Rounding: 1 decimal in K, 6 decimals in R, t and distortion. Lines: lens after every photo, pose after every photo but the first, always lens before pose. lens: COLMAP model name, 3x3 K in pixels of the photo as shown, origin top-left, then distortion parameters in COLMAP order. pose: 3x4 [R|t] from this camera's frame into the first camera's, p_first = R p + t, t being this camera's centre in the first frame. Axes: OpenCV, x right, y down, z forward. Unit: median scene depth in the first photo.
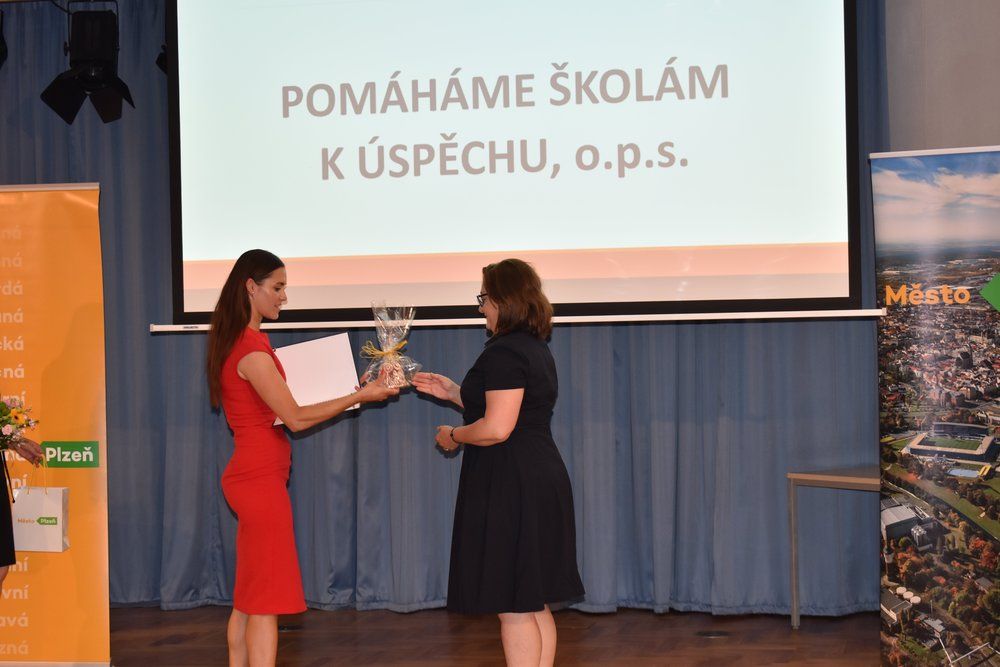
lens RADIAL K [[2083.1, 0, 500.1], [0, 2083.1, 338.8], [0, 0, 1]] dist [0.058534, -0.108737]
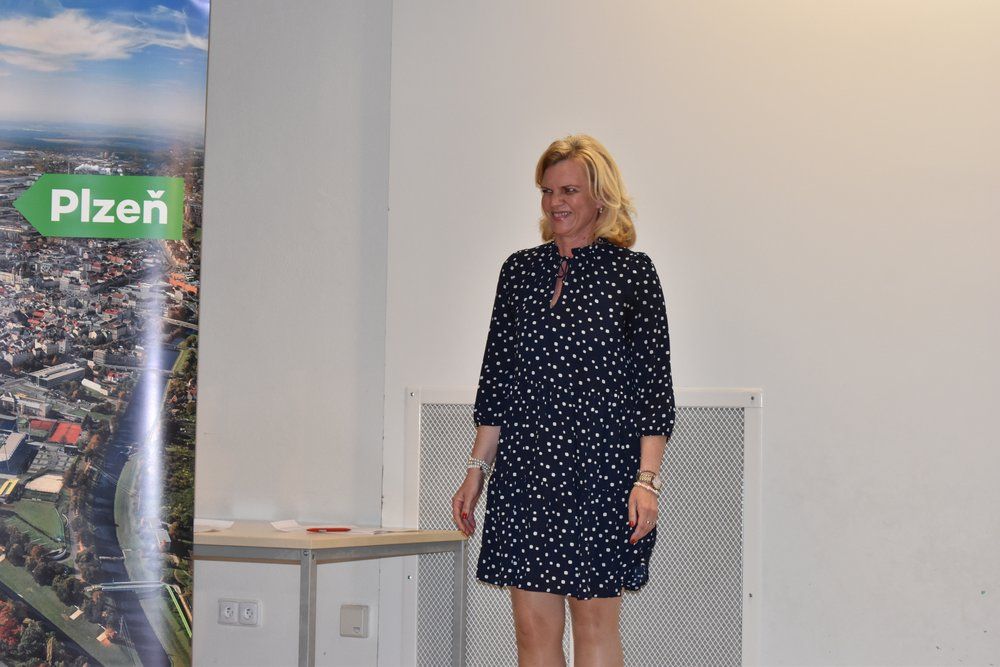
lens RADIAL K [[2272.3, 0, 504.7], [0, 2272.3, 345.0], [0, 0, 1]] dist [0.038661, 0.409188]
pose [[0.866930, 0.055433, 0.495337, 0.020404], [-0.036482, 0.998188, -0.047857, 0.046855], [-0.497093, 0.023418, 0.867381, 0.327863]]
